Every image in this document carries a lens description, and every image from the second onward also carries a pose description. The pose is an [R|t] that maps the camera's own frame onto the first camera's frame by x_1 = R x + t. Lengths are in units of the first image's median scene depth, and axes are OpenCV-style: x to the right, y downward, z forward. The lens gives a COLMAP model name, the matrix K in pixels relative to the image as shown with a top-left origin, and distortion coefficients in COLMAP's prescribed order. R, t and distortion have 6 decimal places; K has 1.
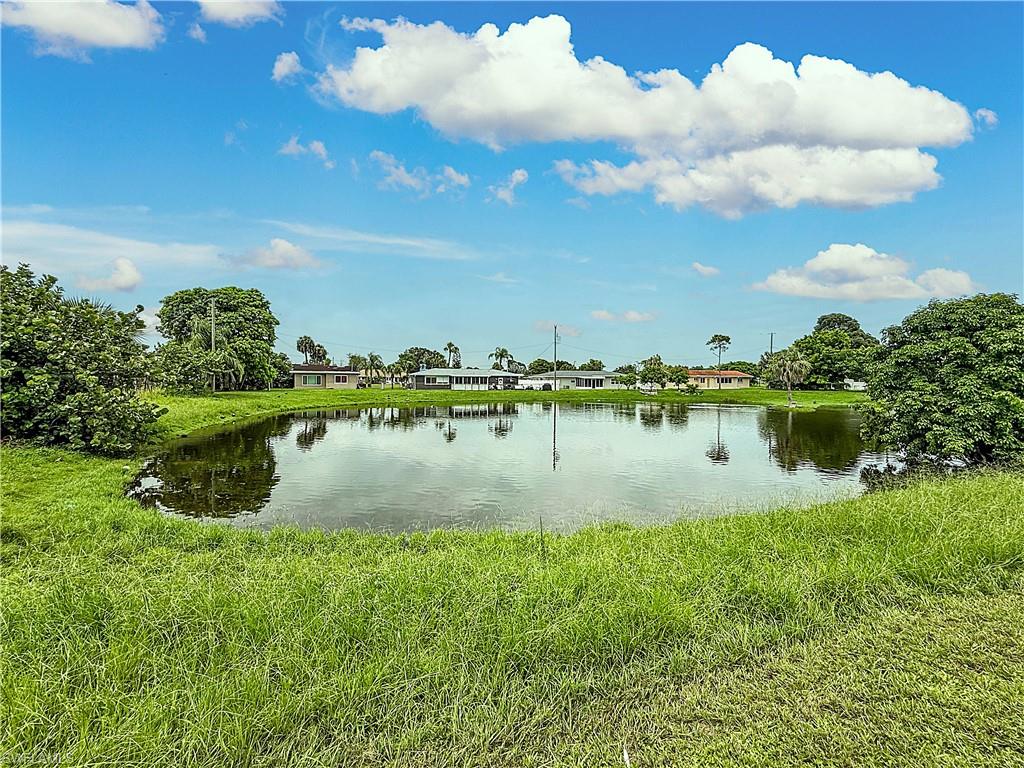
lens RADIAL K [[420.5, 0, 512.4], [0, 420.5, 381.6], [0, 0, 1]] dist [0.001958, -0.000039]
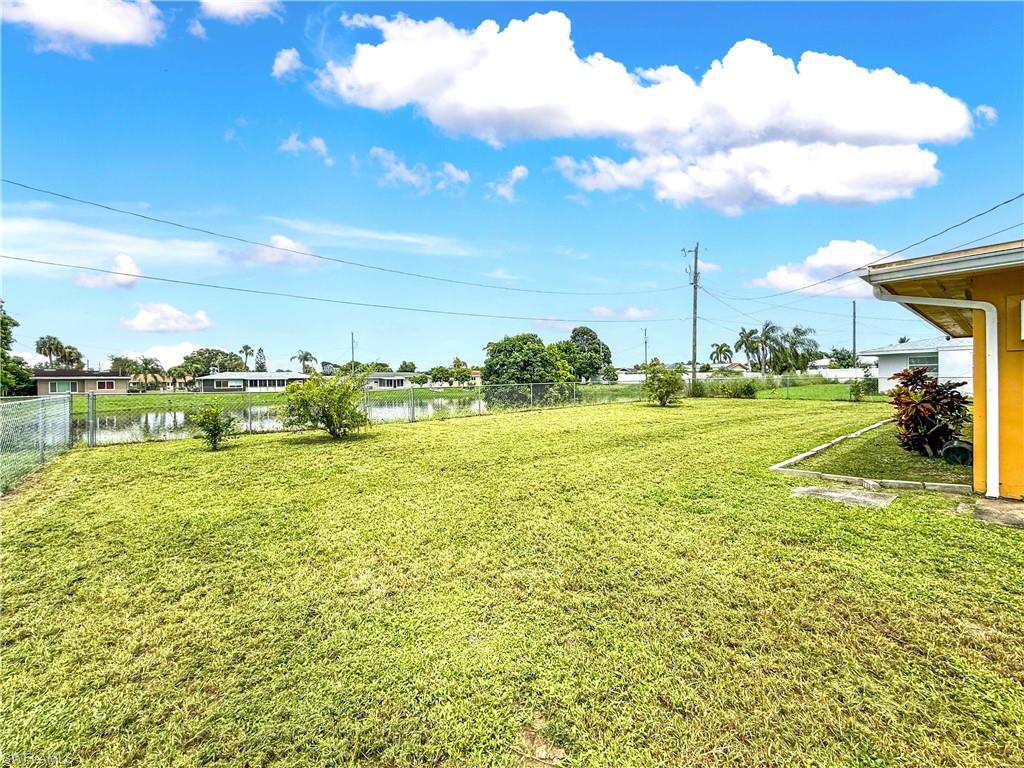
lens RADIAL K [[420.5, 0, 511.7], [0, 420.5, 382.5], [0, 0, 1]] dist [0.001958, -0.000039]
pose [[0.922423, -0.022161, 0.385544, 0.049820], [0.022052, 0.999746, 0.004706, 0.003329], [-0.385551, 0.004161, 0.922677, -0.168395]]
